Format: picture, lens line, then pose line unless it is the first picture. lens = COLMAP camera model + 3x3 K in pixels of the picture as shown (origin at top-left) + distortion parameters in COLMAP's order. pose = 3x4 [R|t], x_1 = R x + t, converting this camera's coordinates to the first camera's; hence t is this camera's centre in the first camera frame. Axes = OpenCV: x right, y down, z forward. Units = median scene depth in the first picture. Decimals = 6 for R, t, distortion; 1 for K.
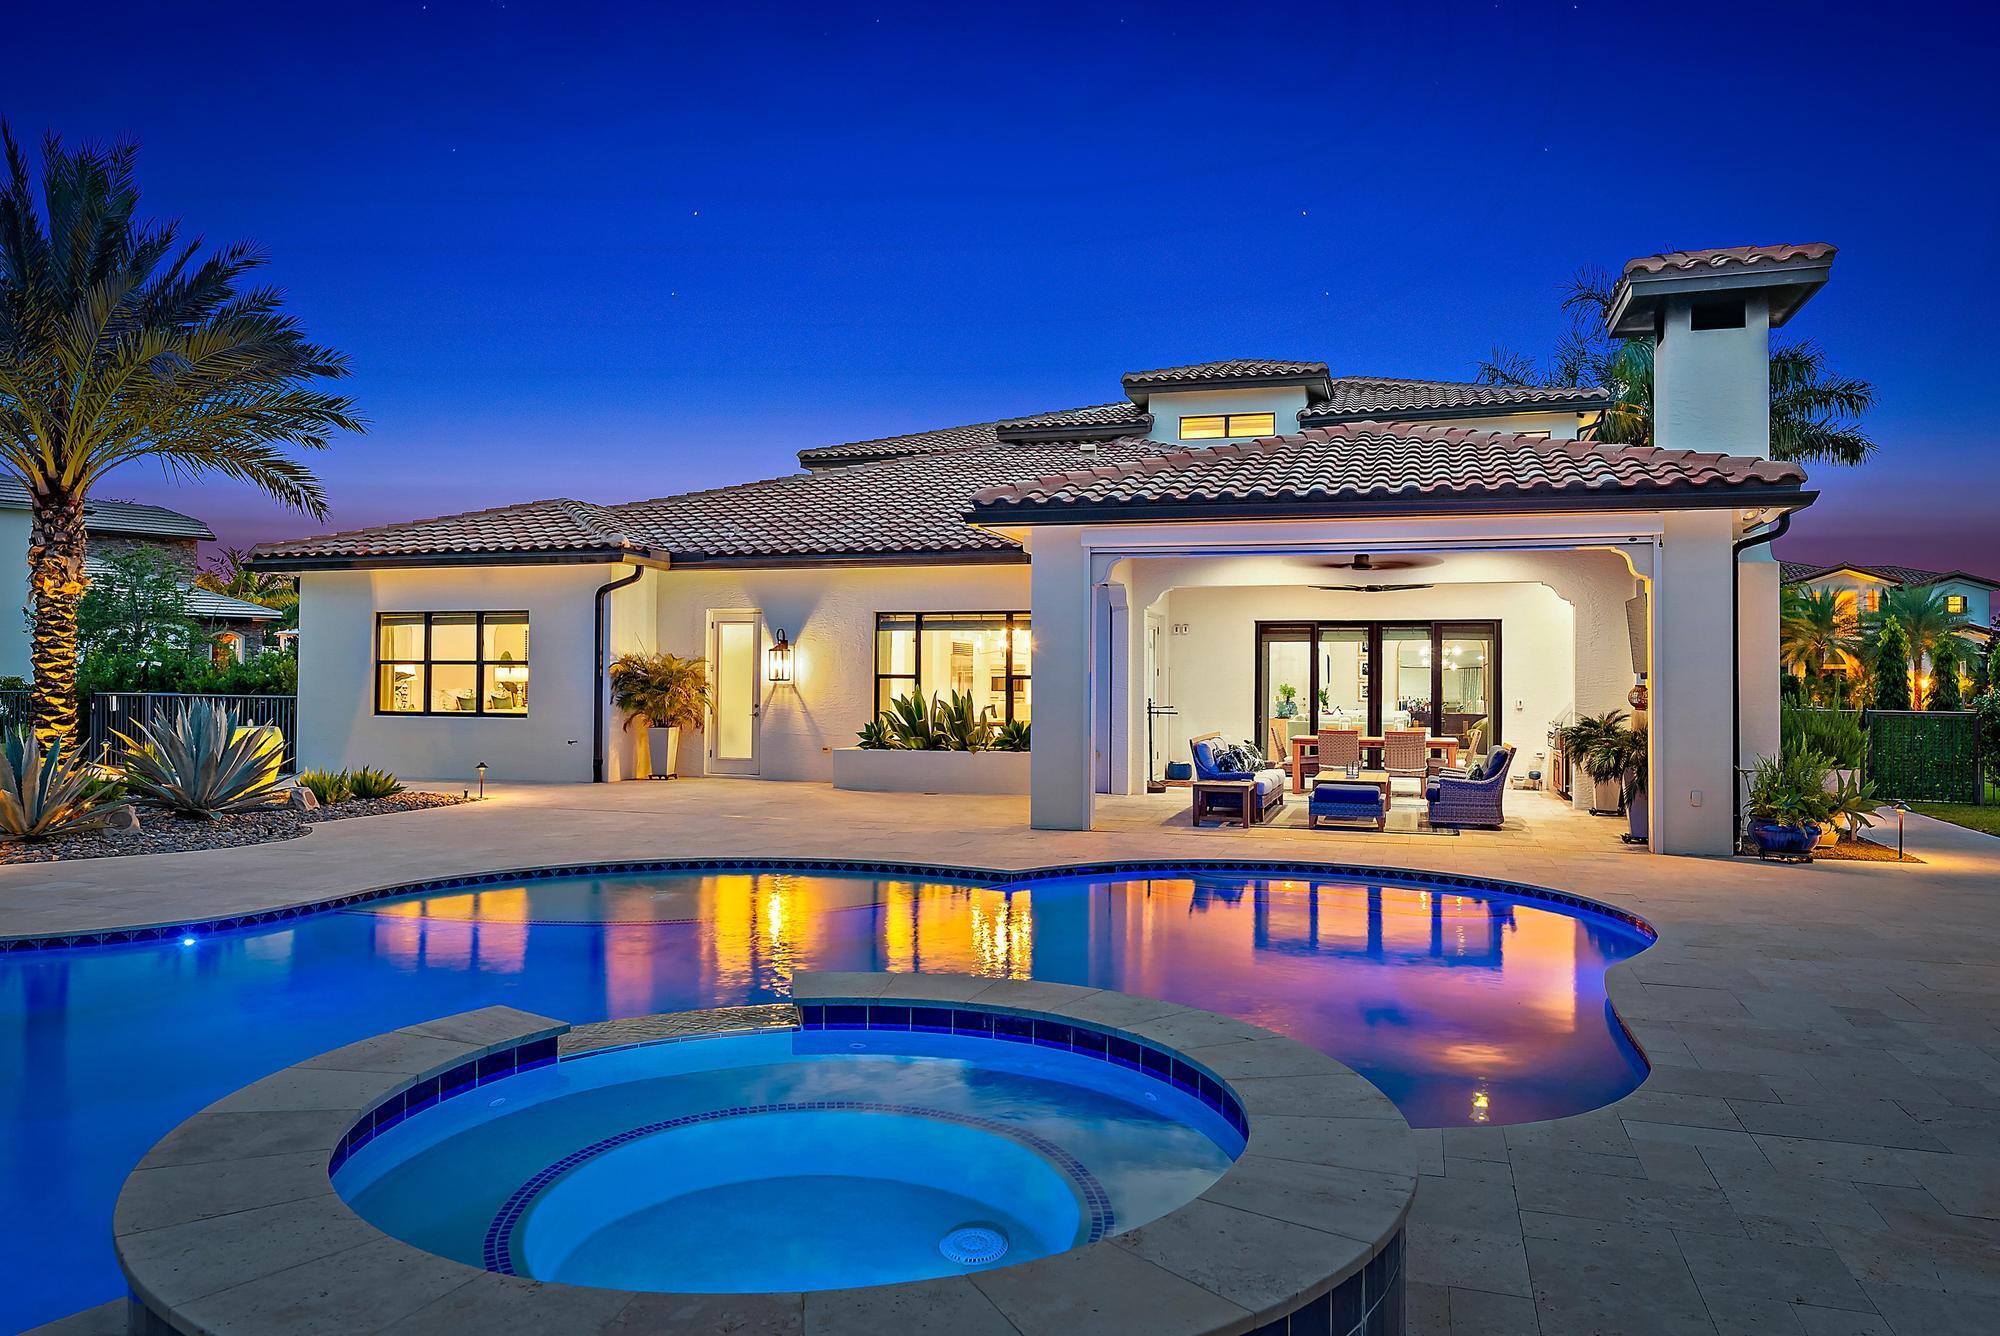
lens RADIAL K [[1341.9, 0, 1000.4], [0, 1341.9, 661.3], [0, 0, 1]] dist [-0.000643, 0.001231]
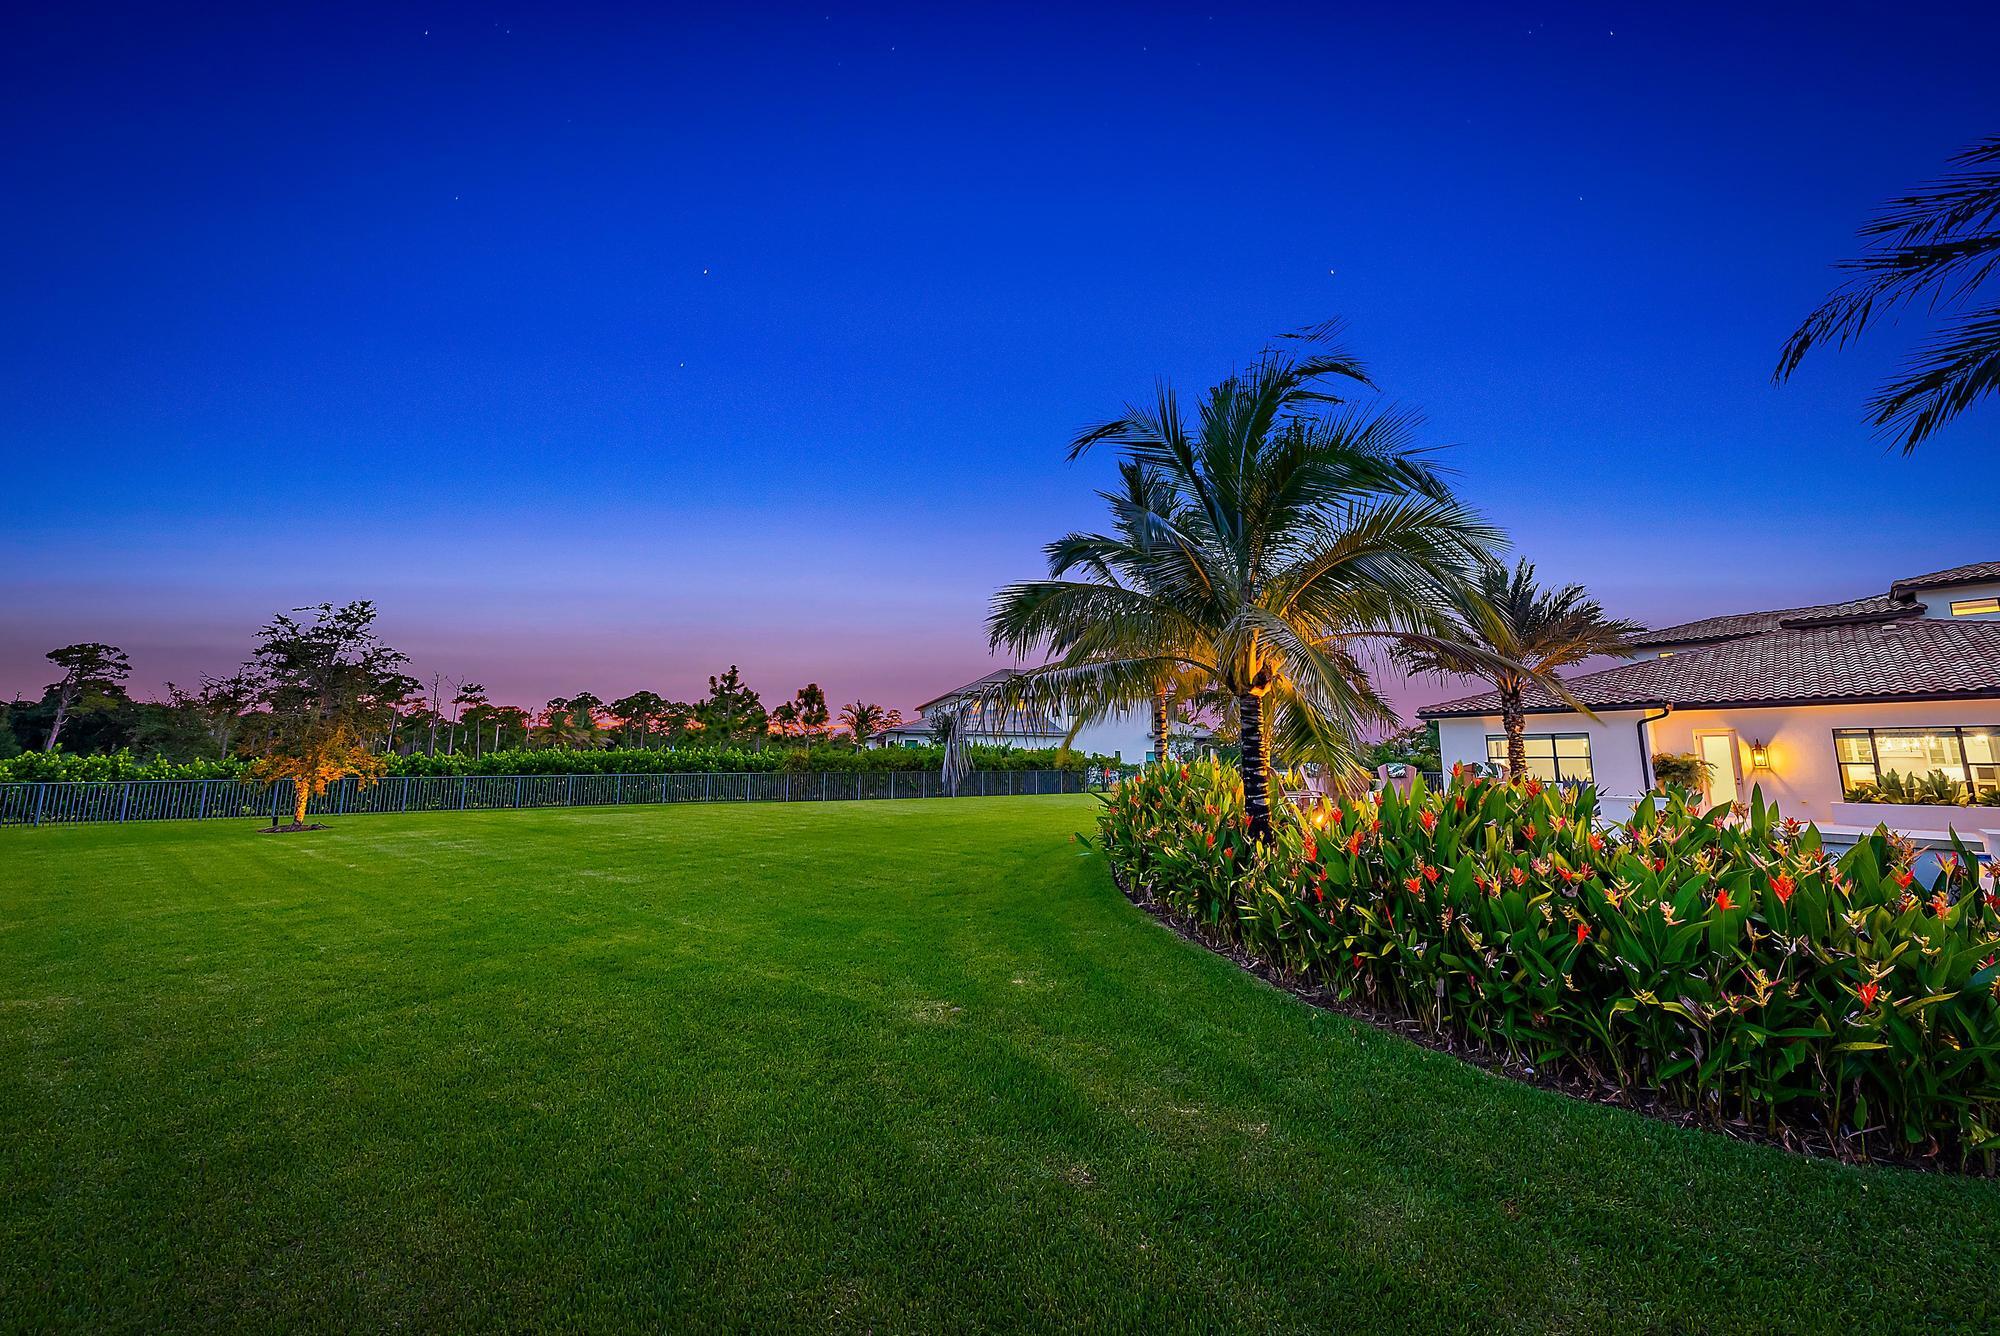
lens RADIAL K [[691.1, 0, 1022.7], [0, 691.1, 659.8], [0, 0, 1]] dist [0.001177, 0.000380]
pose [[0.844503, -0.081506, -0.529312, -0.532139], [0.007713, 0.990100, -0.140155, -0.005453], [0.535495, 0.114279, 0.836771, -0.426376]]
